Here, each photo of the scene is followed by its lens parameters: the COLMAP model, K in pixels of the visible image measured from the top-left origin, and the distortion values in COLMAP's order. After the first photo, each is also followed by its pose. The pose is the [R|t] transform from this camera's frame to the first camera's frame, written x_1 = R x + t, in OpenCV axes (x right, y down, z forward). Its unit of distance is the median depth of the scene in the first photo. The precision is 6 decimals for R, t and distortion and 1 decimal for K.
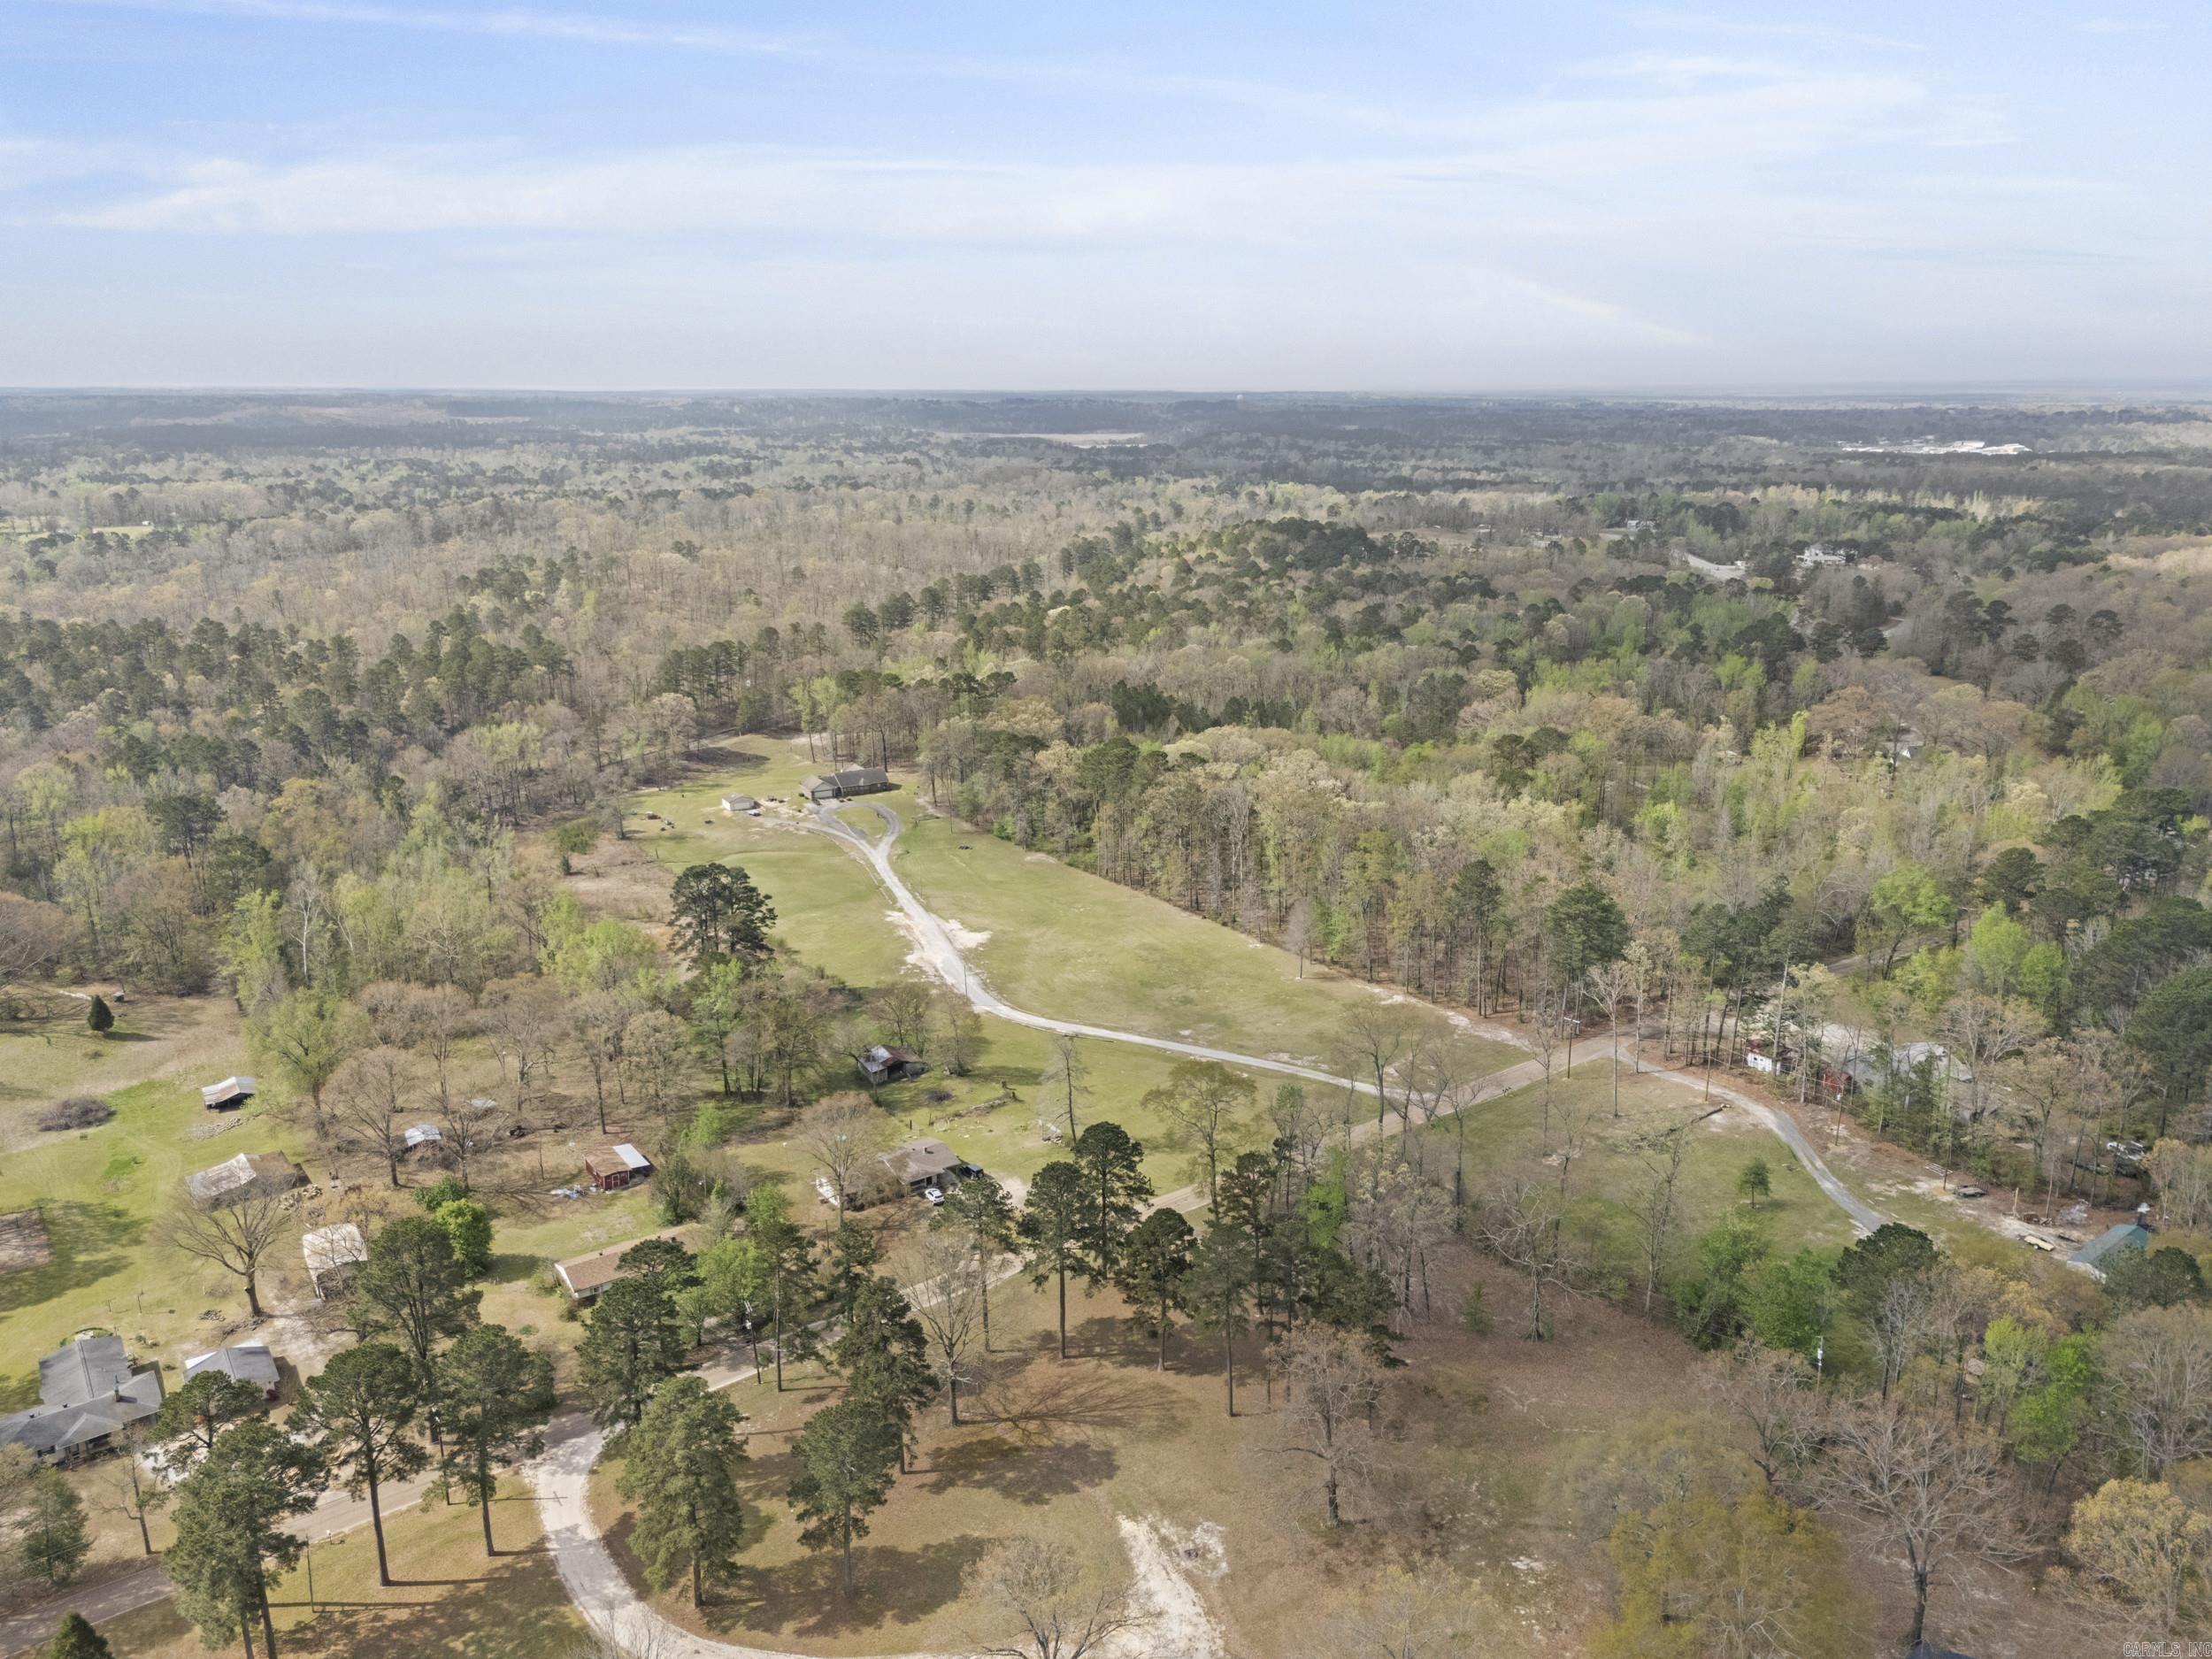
lens RADIAL K [[1621.0, 0, 1106.0], [0, 1621.0, 829.5], [0, 0, 1]] dist [0.114955, -0.158320]
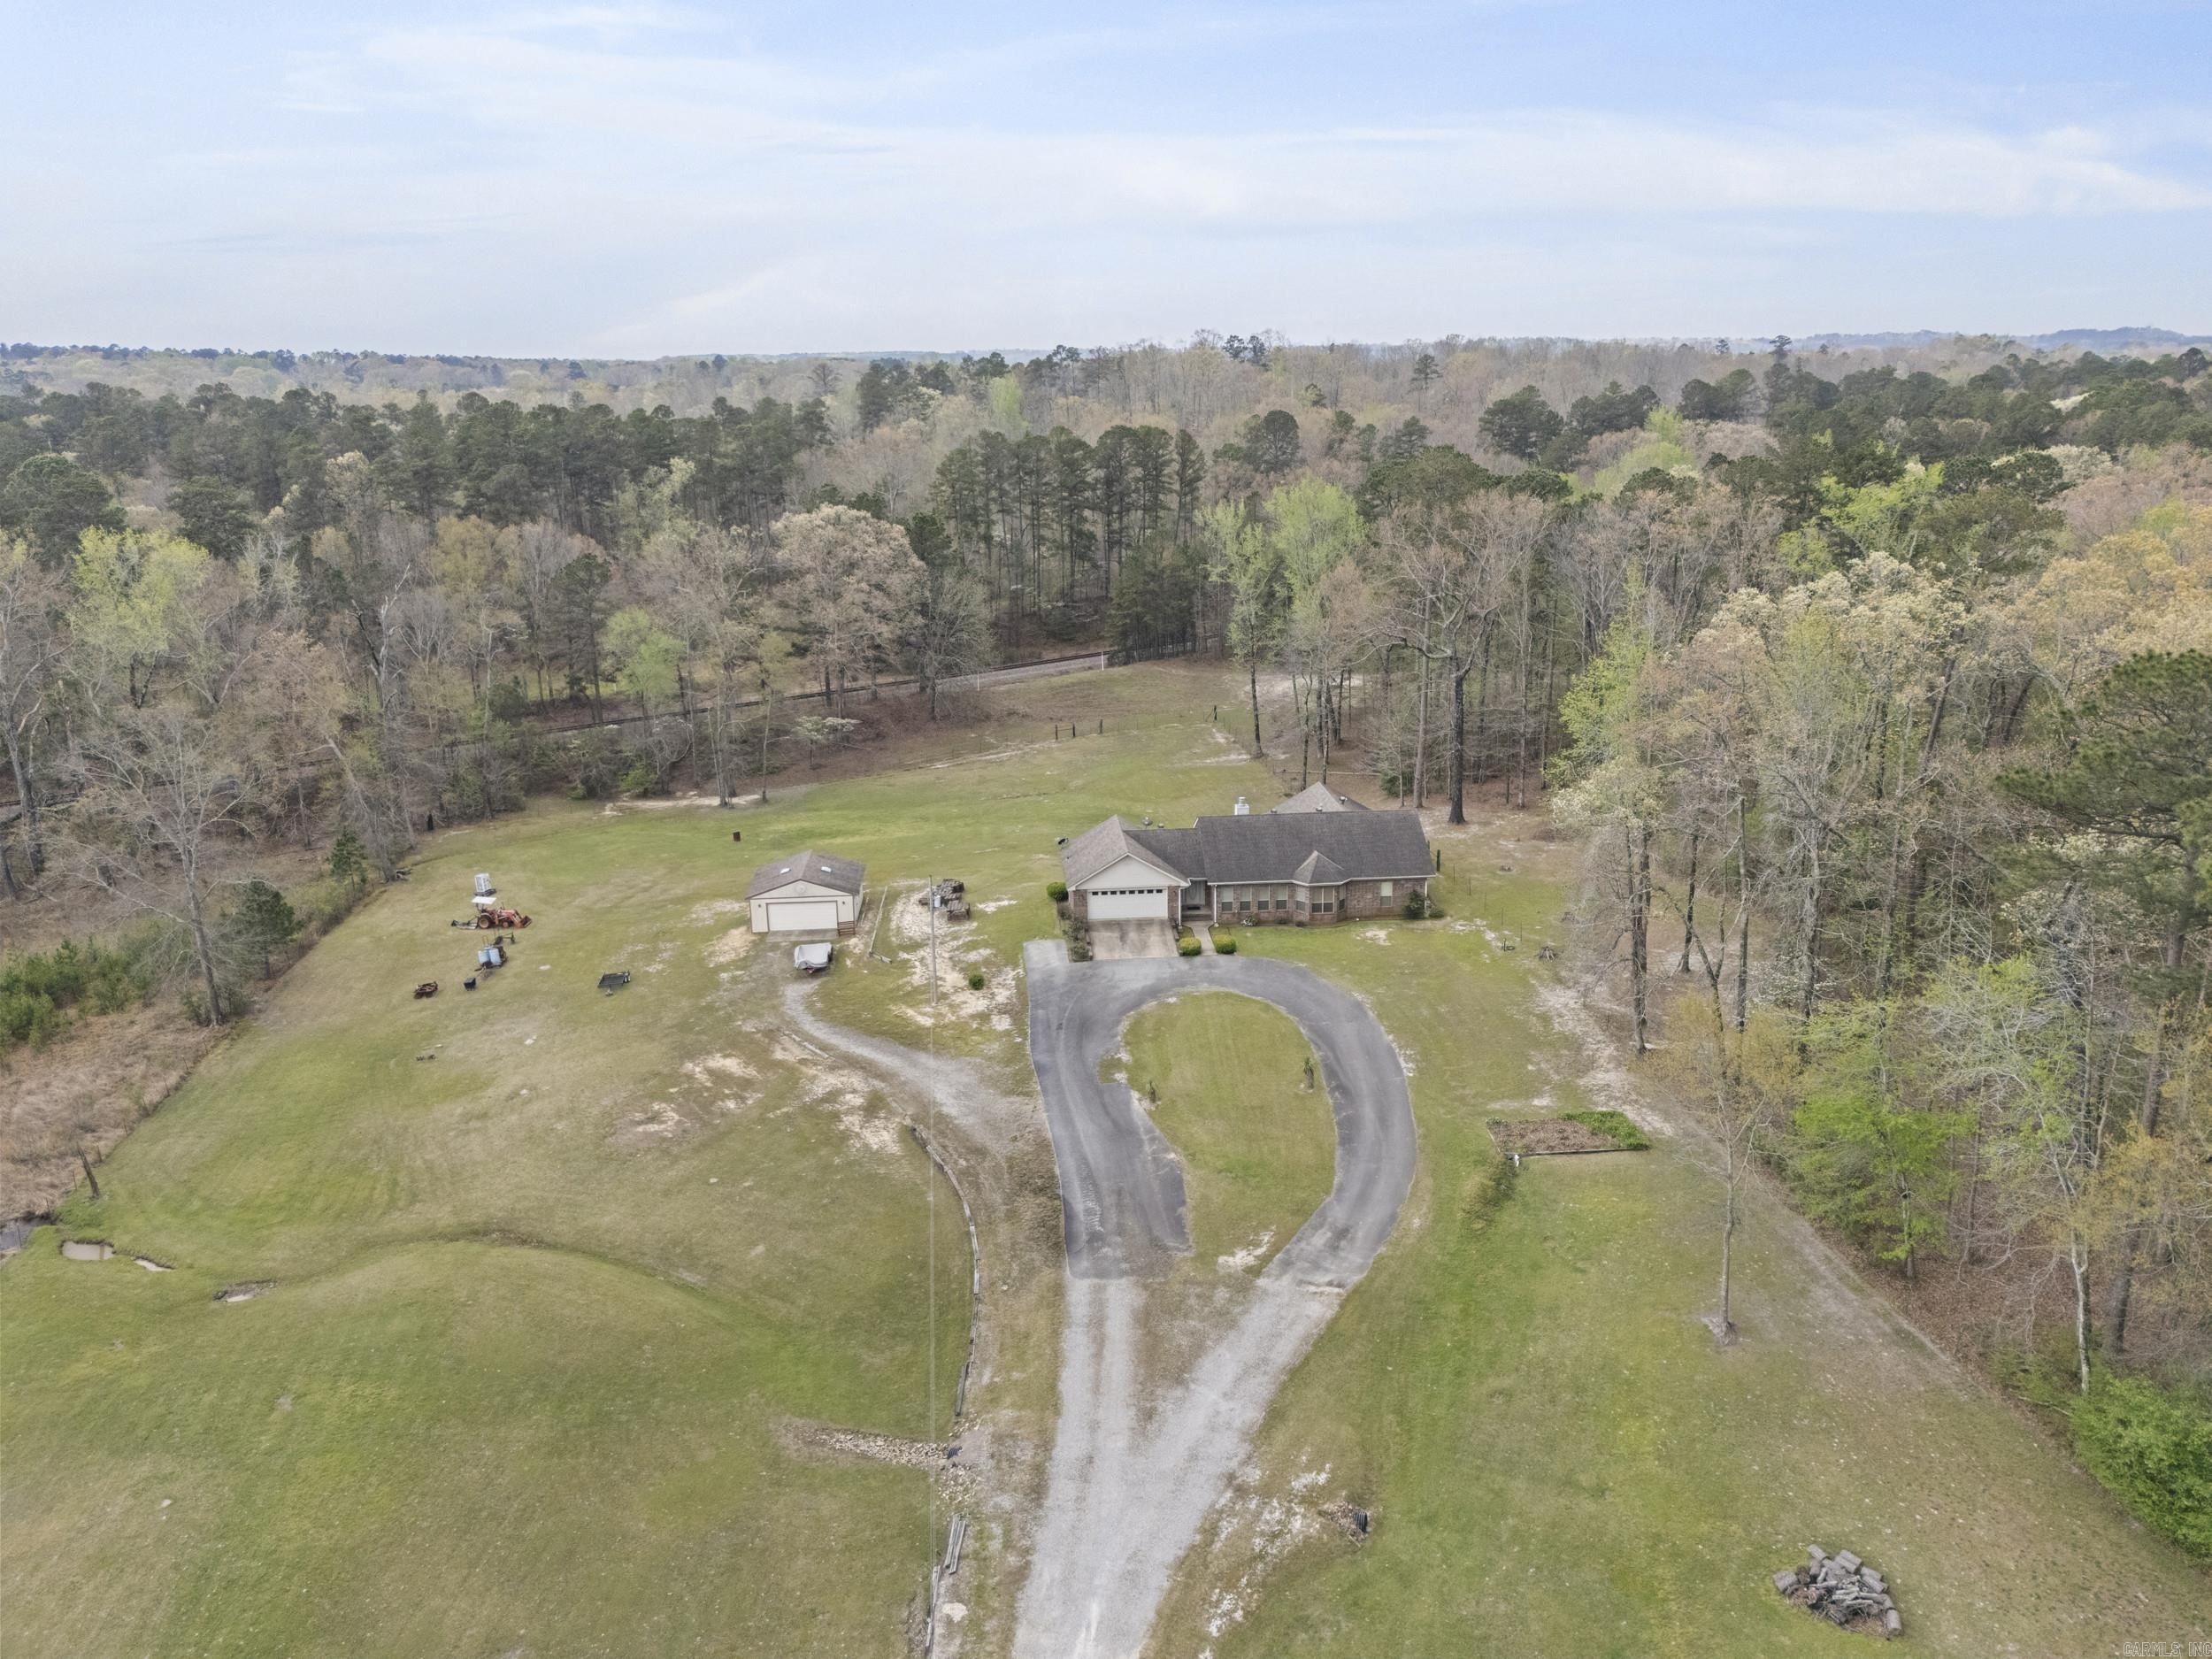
lens RADIAL K [[1621.0, 0, 1106.0], [0, 1621.0, 829.5], [0, 0, 1]] dist [0.114955, -0.158320]
pose [[0.903489, 0.112621, -0.413550, -0.075177], [-0.109203, 0.993505, 0.031981, -0.035342], [0.414466, 0.016266, 0.909919, 0.708984]]
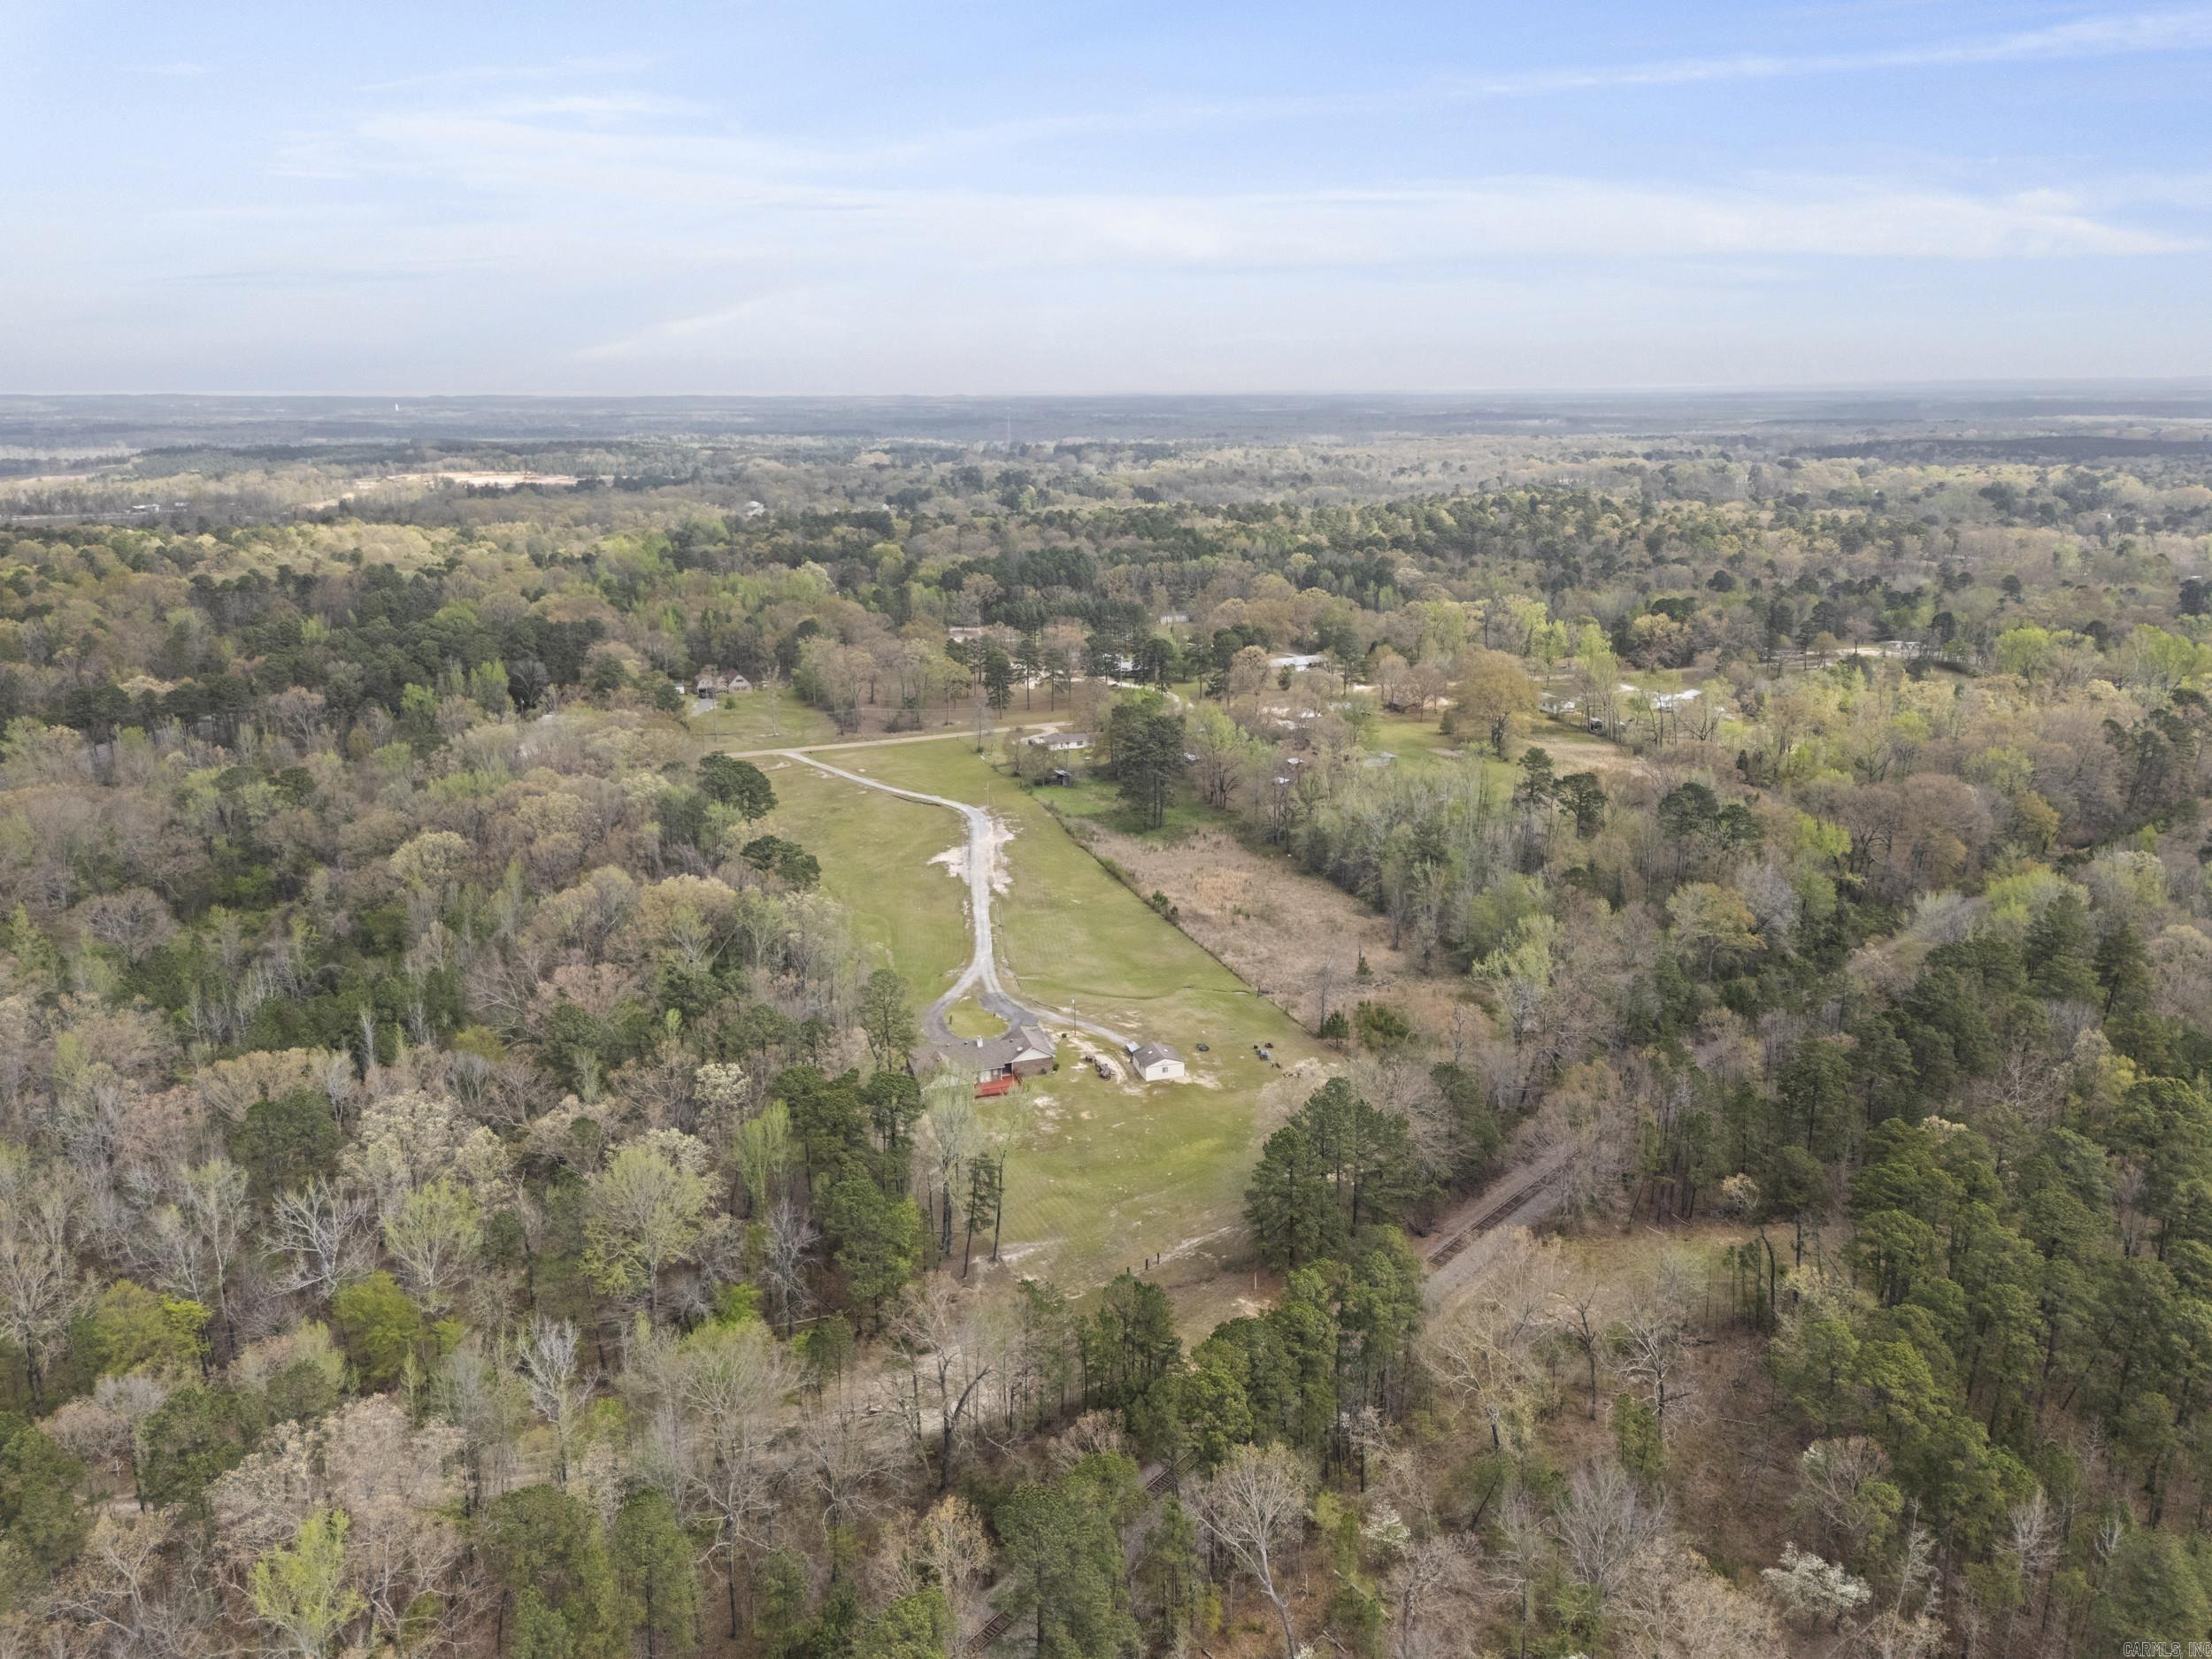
lens RADIAL K [[1621.0, 0, 1106.0], [0, 1621.0, 829.5], [0, 0, 1]] dist [0.114955, -0.158320]
pose [[-0.976700, -0.046215, 0.209572, -0.295044], [0.067851, 0.859946, 0.505854, -0.355694], [-0.203599, 0.508288, -0.836774, 1.309305]]
